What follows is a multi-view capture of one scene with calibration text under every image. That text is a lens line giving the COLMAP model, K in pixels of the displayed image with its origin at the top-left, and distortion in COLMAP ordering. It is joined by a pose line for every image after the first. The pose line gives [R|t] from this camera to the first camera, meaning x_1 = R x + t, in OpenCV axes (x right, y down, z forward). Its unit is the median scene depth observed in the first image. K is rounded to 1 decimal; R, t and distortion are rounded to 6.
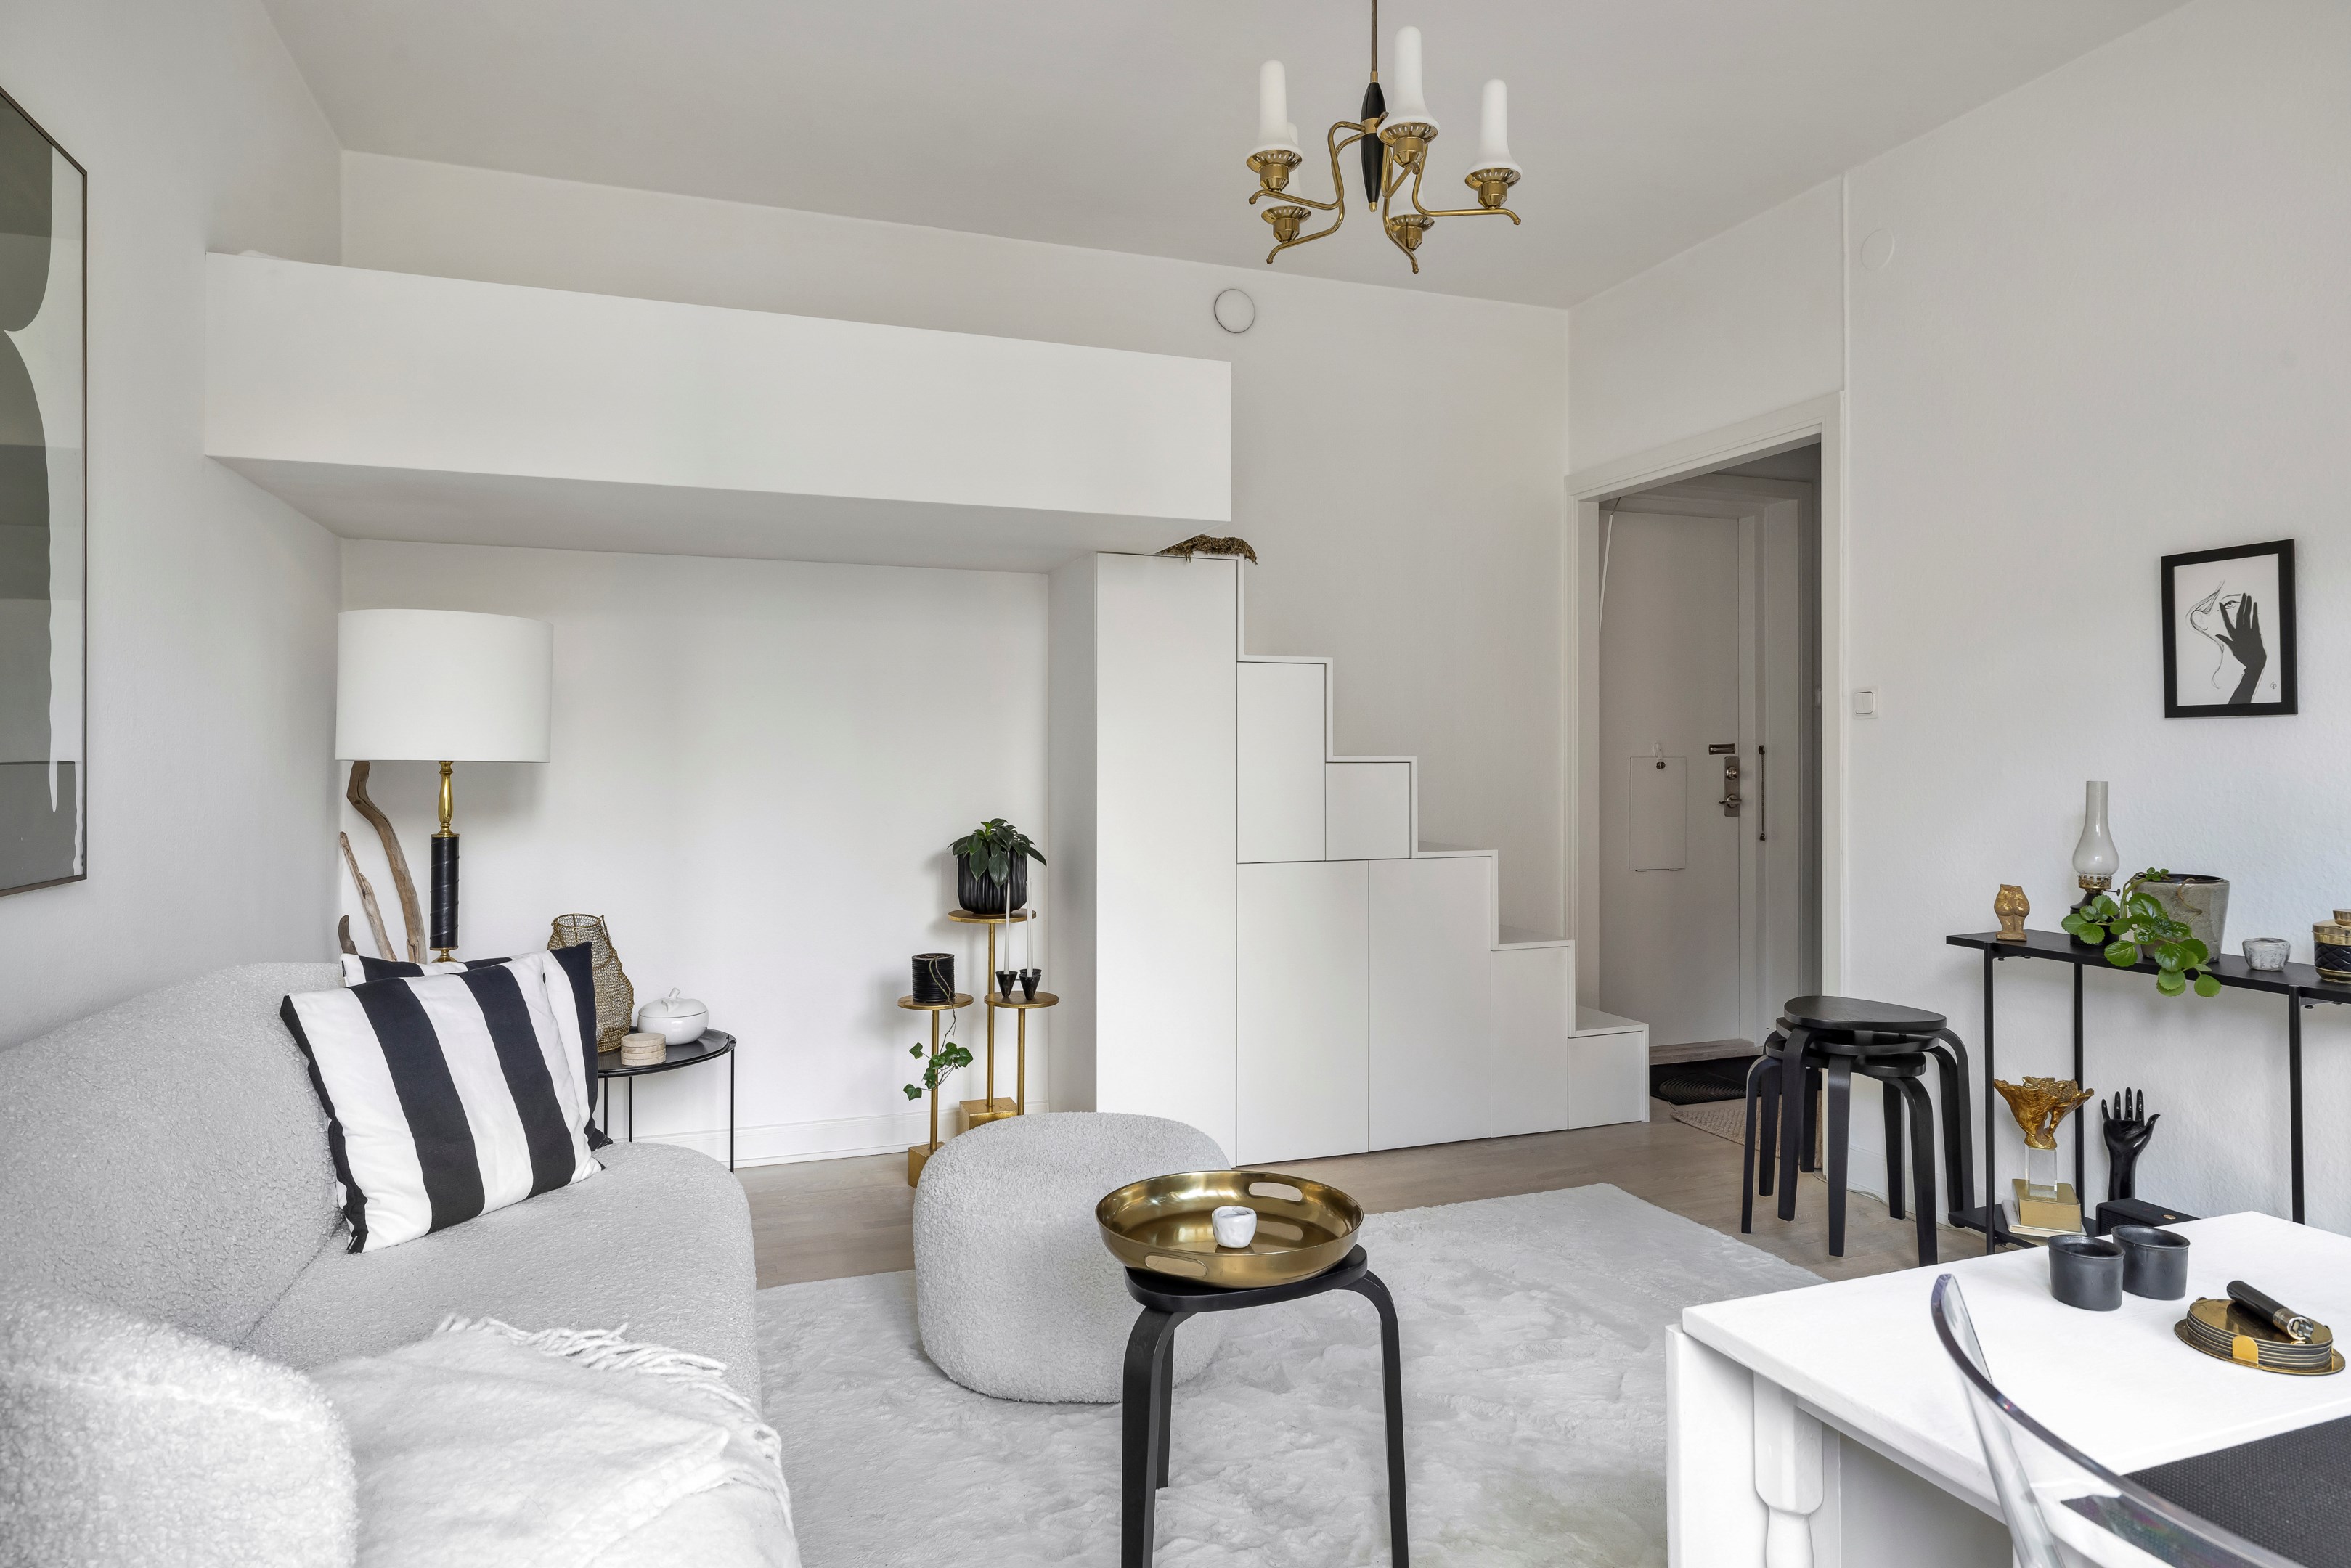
lens RADIAL K [[1437.9, 0, 1176.7], [0, 1437.9, 764.0], [0, 0, 1]] dist [0.006236, -0.000078]
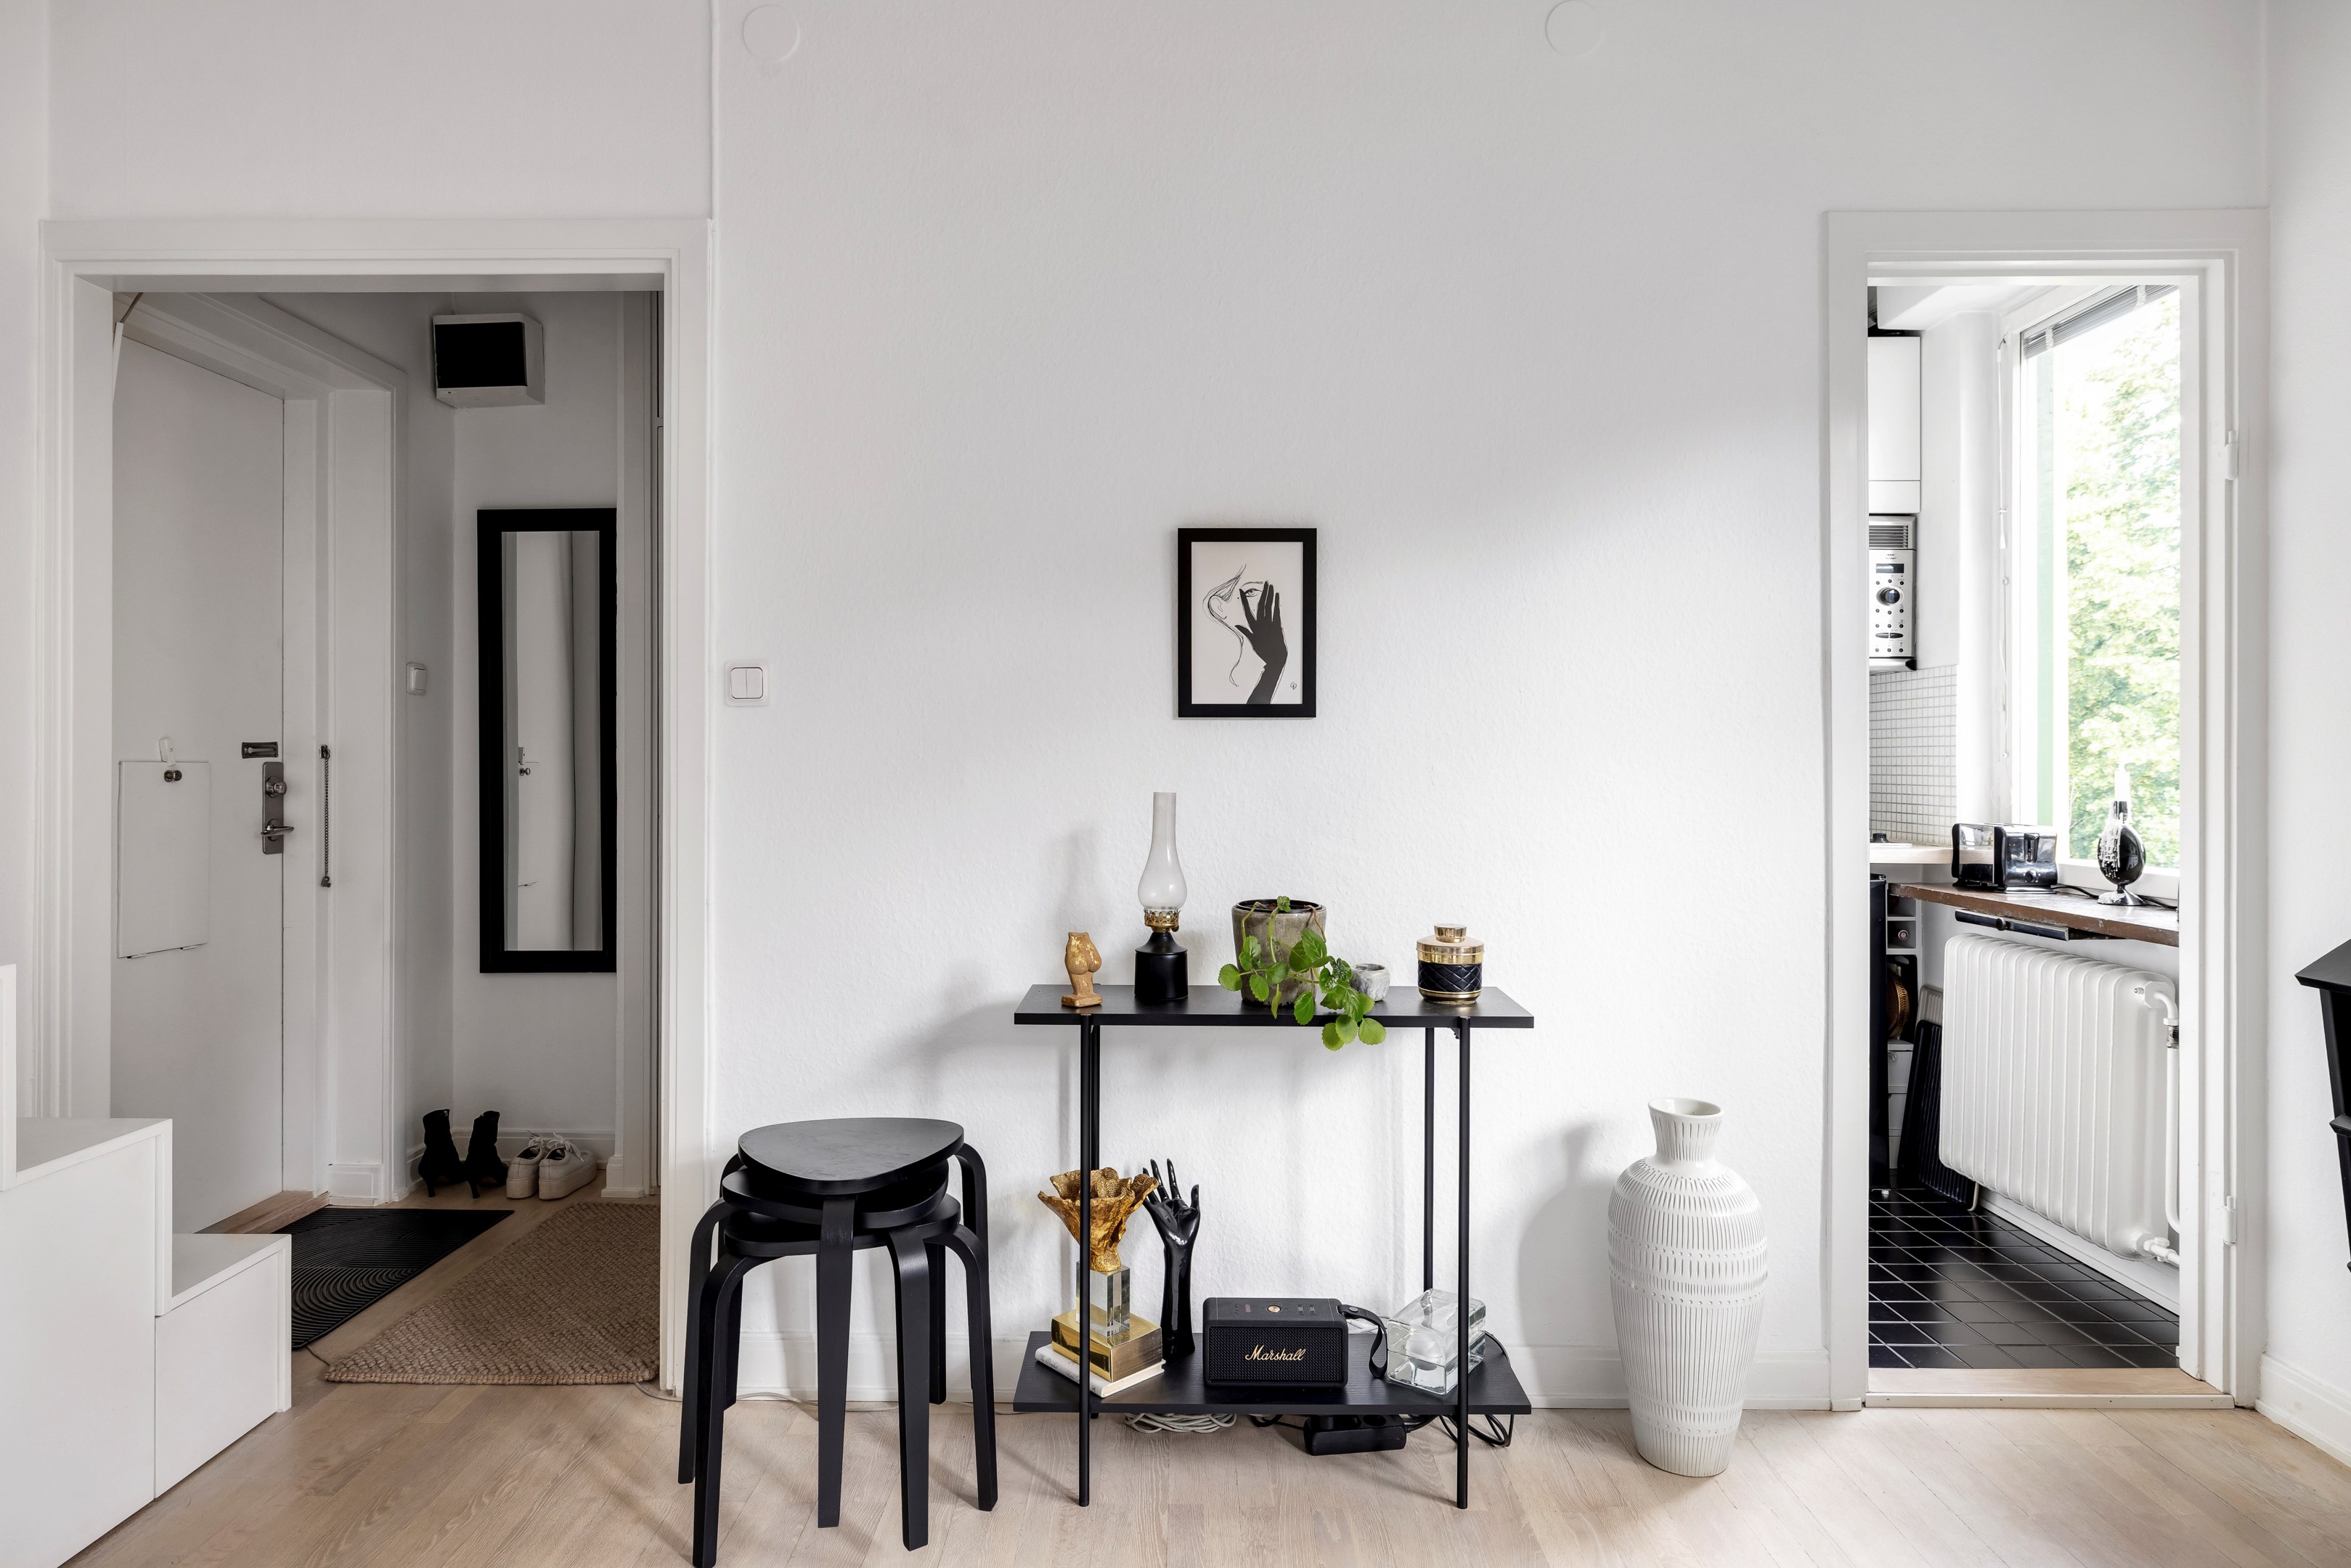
lens RADIAL K [[1300.7, 0, 1169.9], [0, 1300.7, 768.3], [0, 0, 1]] dist [-0.001869, 0.003438]
pose [[0.355531, 0.001953, 0.934663, -0.040496], [0.002036, 0.999994, -0.002864, 0.000667], [-0.934662, 0.002921, 0.355525, 0.748562]]
